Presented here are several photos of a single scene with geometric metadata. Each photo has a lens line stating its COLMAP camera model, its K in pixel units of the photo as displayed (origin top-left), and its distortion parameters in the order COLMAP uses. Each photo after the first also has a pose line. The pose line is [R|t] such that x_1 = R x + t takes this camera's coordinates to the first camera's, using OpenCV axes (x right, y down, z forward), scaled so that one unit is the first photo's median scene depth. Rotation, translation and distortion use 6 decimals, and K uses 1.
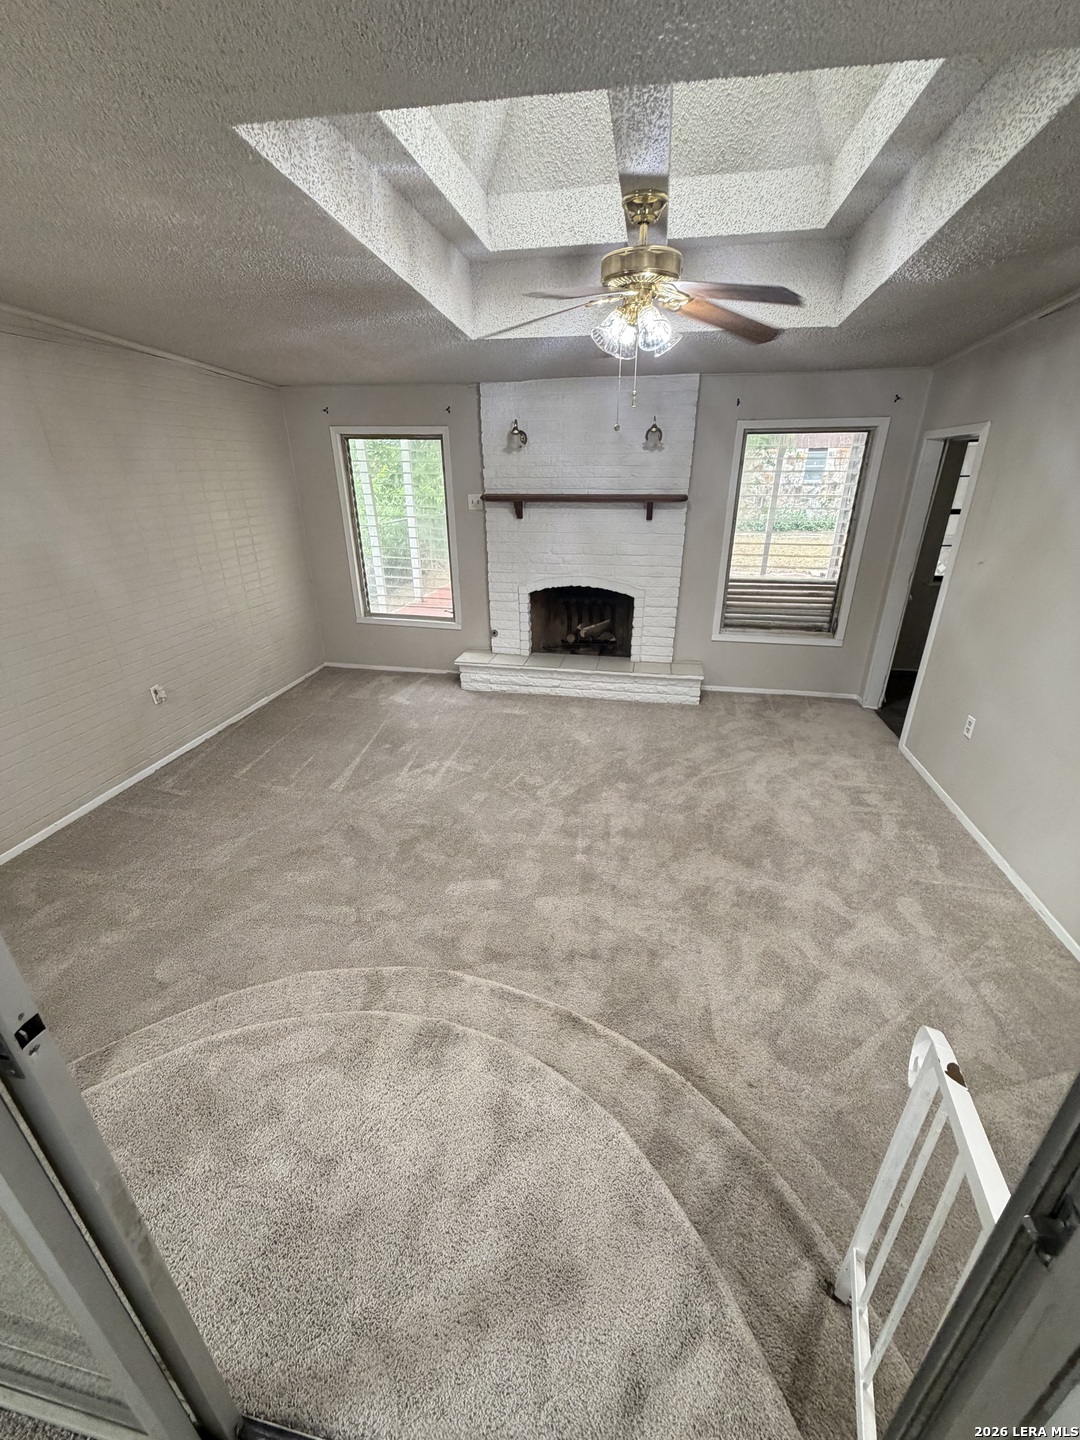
lens RADIAL K [[575.8, 0, 537.5], [0, 575.8, 715.1], [0, 0, 1]] dist [0.000106, 0.000149]
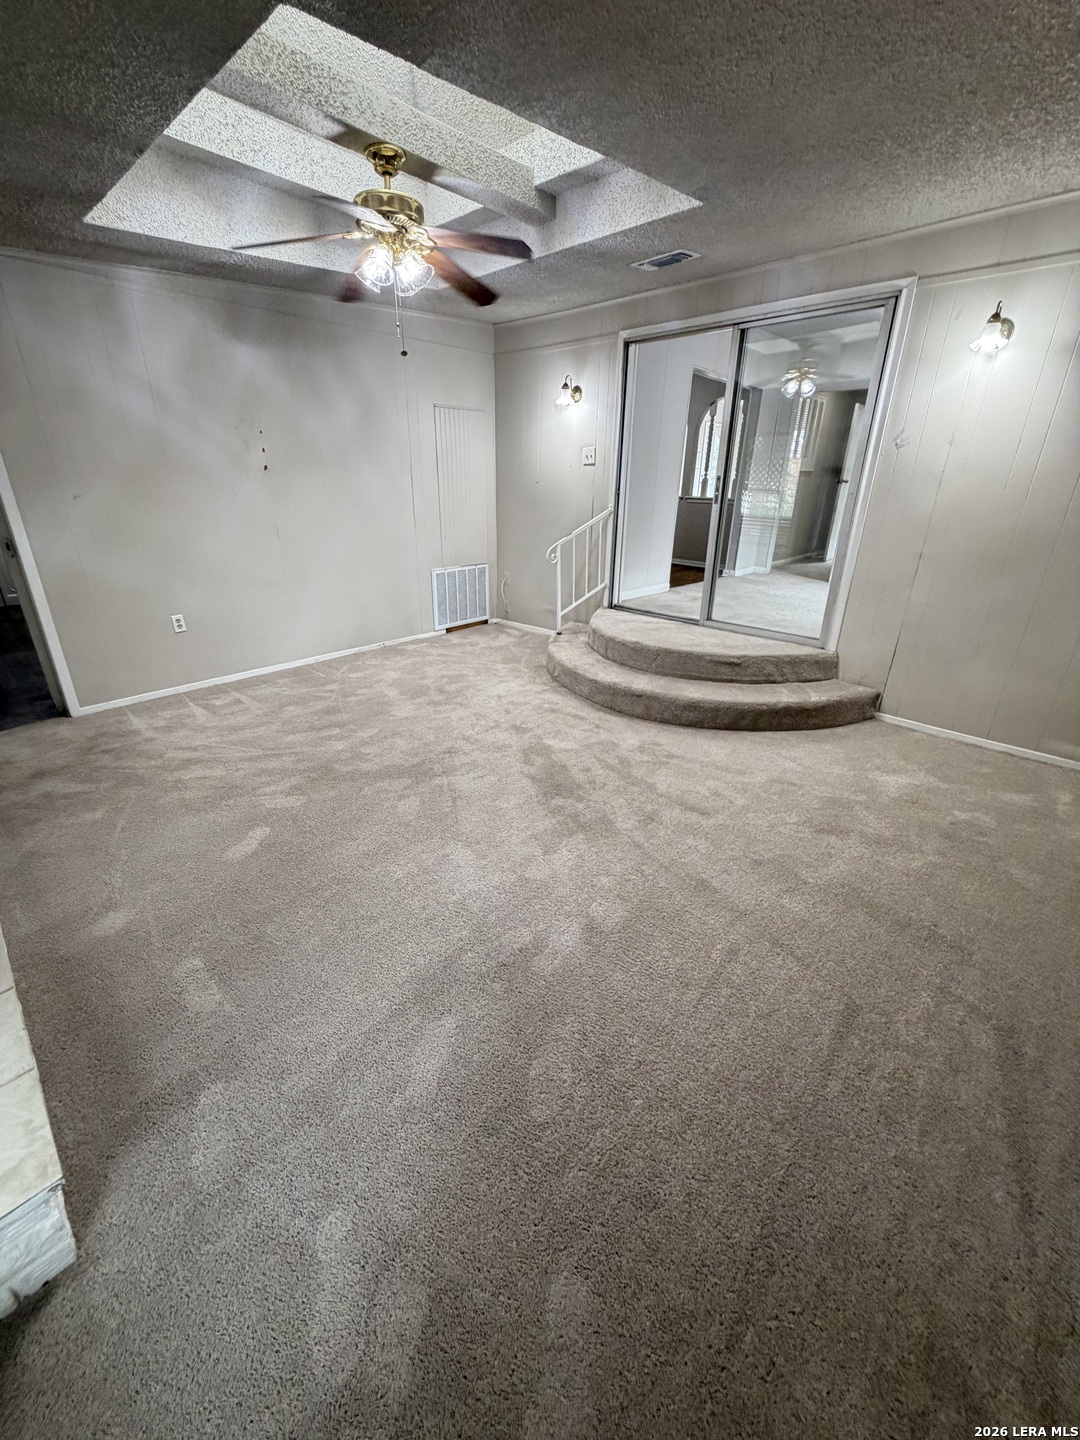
lens RADIAL K [[575.8, 0, 537.5], [0, 575.8, 715.1], [0, 0, 1]] dist [0.000106, 0.000149]
pose [[-0.848026, -0.202637, 0.489683, -0.515318], [0.208635, 0.721738, 0.659974, -0.454257], [-0.487158, 0.661841, -0.569775, 1.332371]]
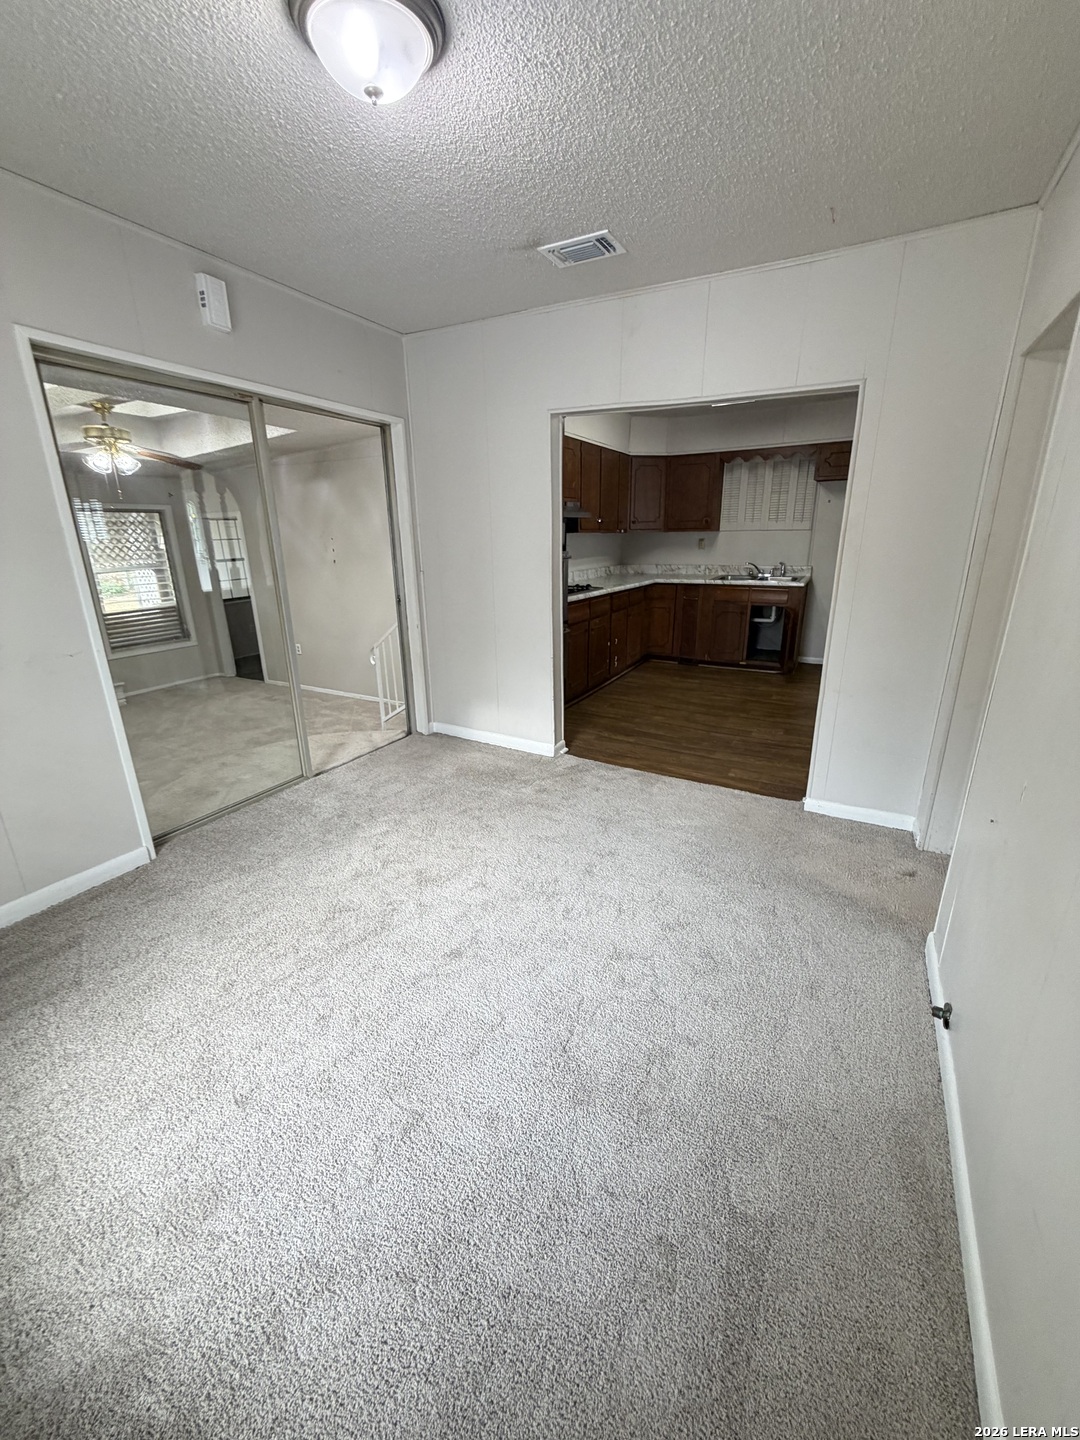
lens RADIAL K [[575.8, 0, 537.5], [0, 575.8, 715.1], [0, 0, 1]] dist [0.000106, 0.000149]
pose [[0.316648, -0.287914, 0.903792, -0.877734], [0.391733, 0.907464, 0.151838, 0.242066], [-0.863874, 0.305966, 0.400132, -0.491324]]
